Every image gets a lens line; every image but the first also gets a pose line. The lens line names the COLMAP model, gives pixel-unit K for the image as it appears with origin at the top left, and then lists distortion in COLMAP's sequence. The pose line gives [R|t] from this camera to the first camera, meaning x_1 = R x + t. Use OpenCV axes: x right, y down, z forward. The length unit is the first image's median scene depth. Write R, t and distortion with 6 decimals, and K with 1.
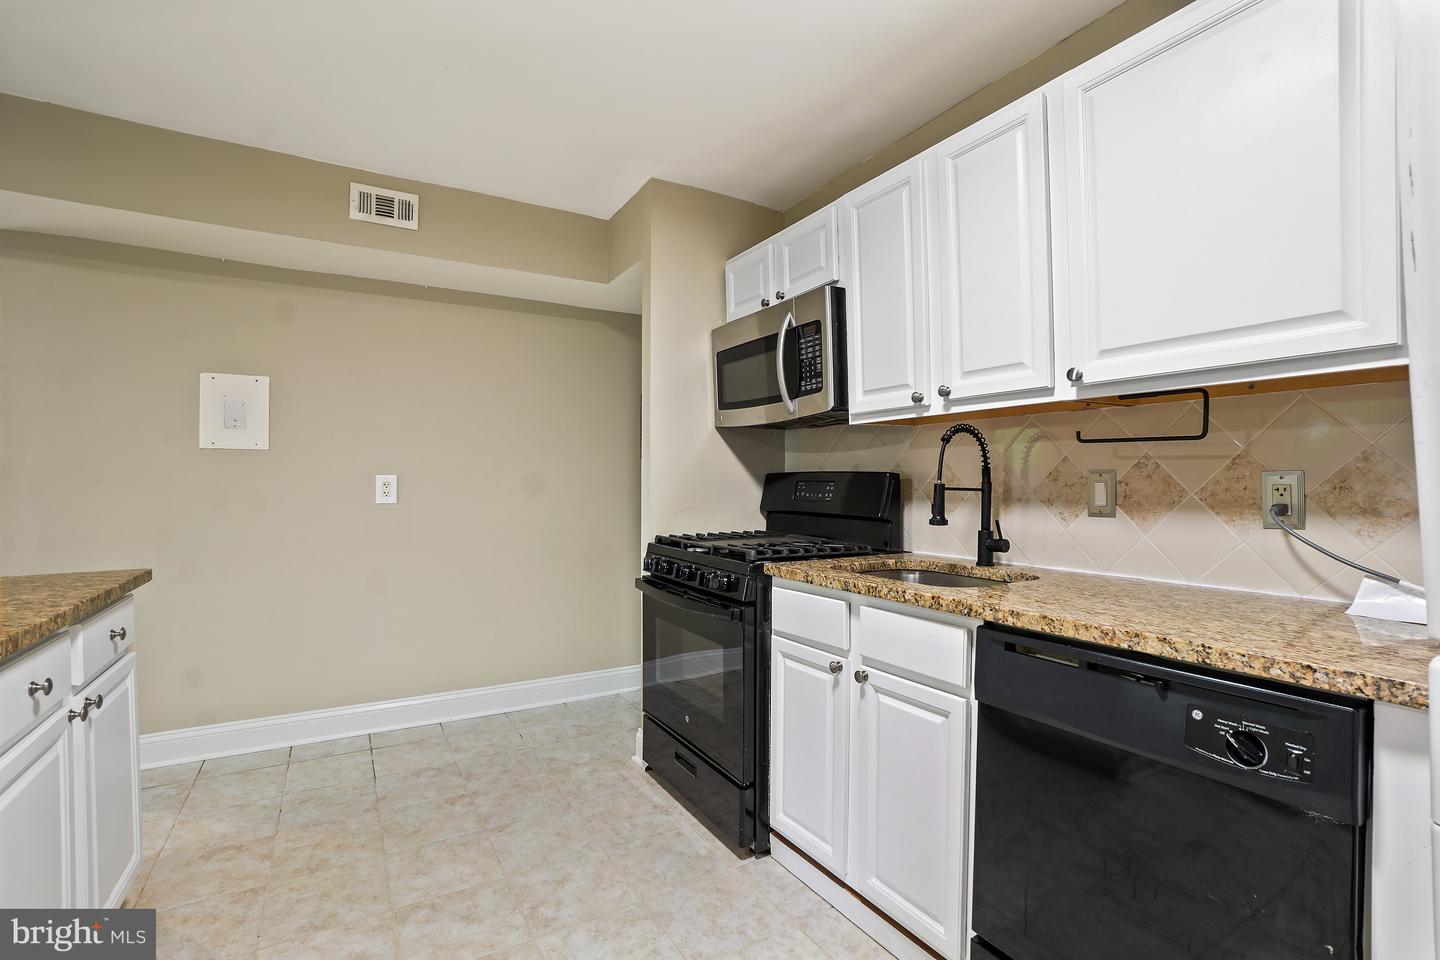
lens RADIAL K [[646.5, 0, 735.1], [0, 646.5, 489.5], [0, 0, 1]] dist [-0.056802, 0.023003]
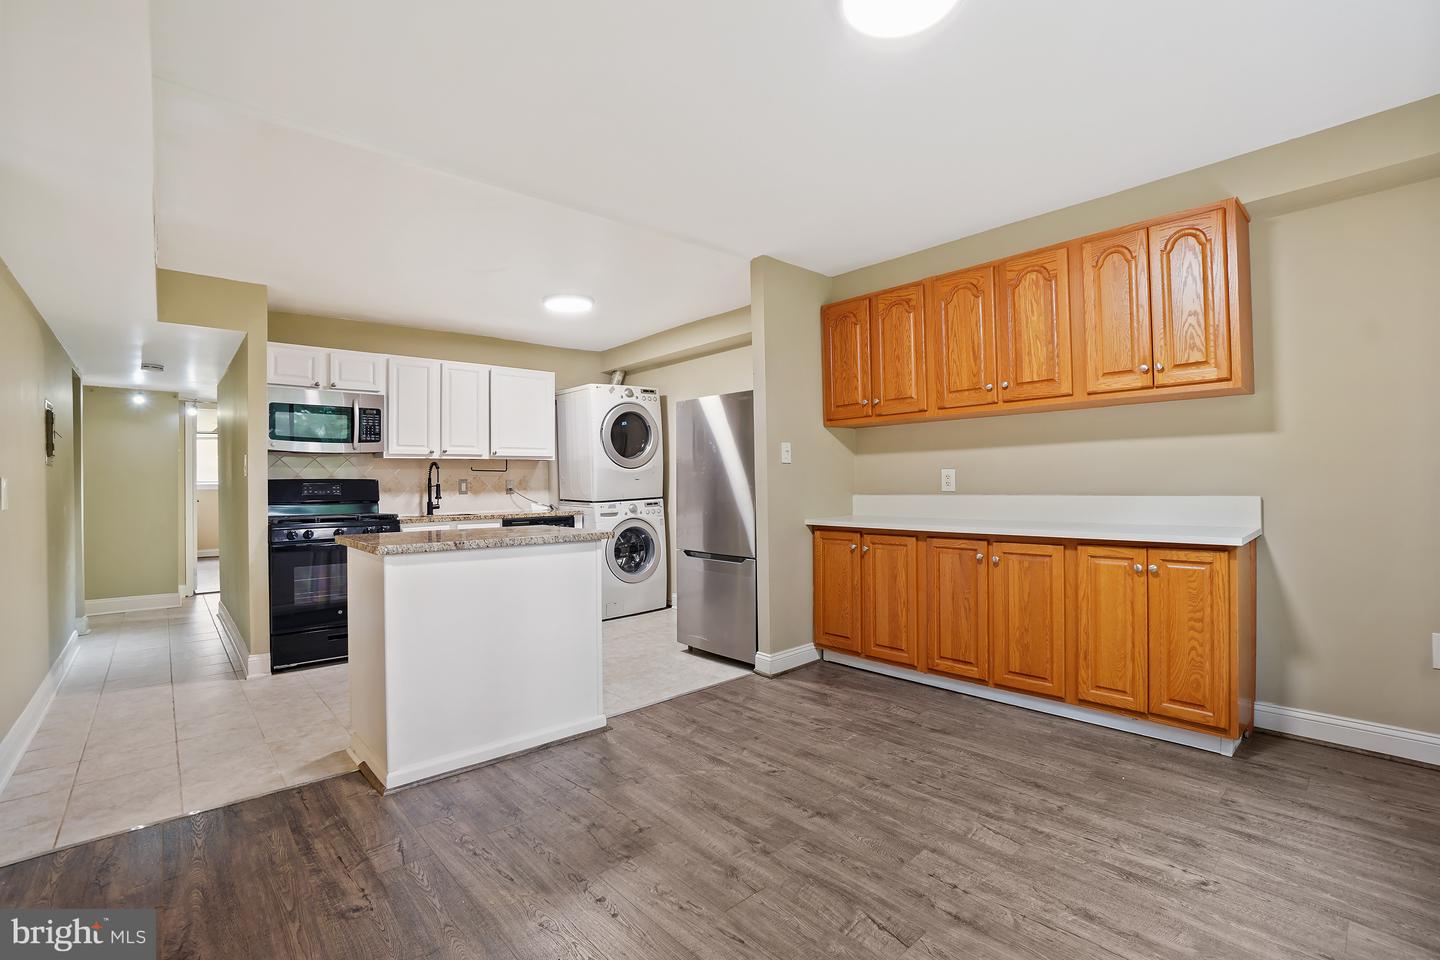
lens RADIAL K [[636.2, 0, 720.0], [0, 636.2, 480.0], [0, 0, 1]] dist [-0.001814, -0.000362]
pose [[-0.179089, 0.008894, 0.983793, -2.382732], [0.026737, 0.999634, -0.004170, 0.016631], [-0.983470, 0.025556, -0.179261, 0.285535]]
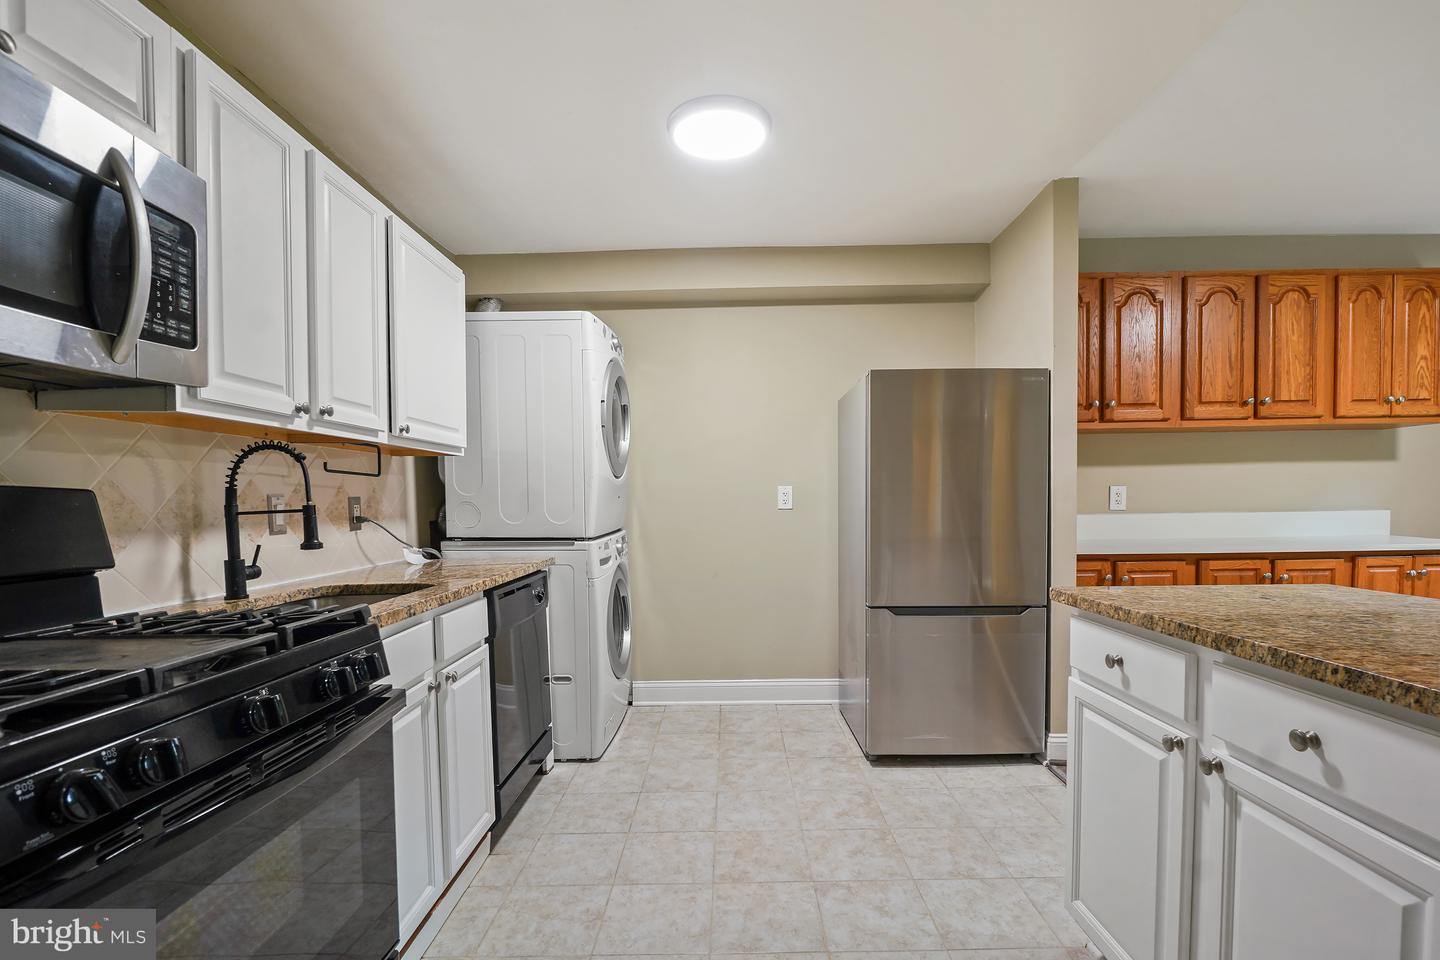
lens RADIAL K [[623.4, 0, 722.2], [0, 623.4, 529.5], [0, 0, 1]] dist [0.000898, 0.000138]
pose [[-0.842304, -0.011801, 0.538874, -0.634423], [0.023086, 0.998053, 0.057942, -0.011841], [-0.538509, 0.061245, -0.840391, 1.346111]]
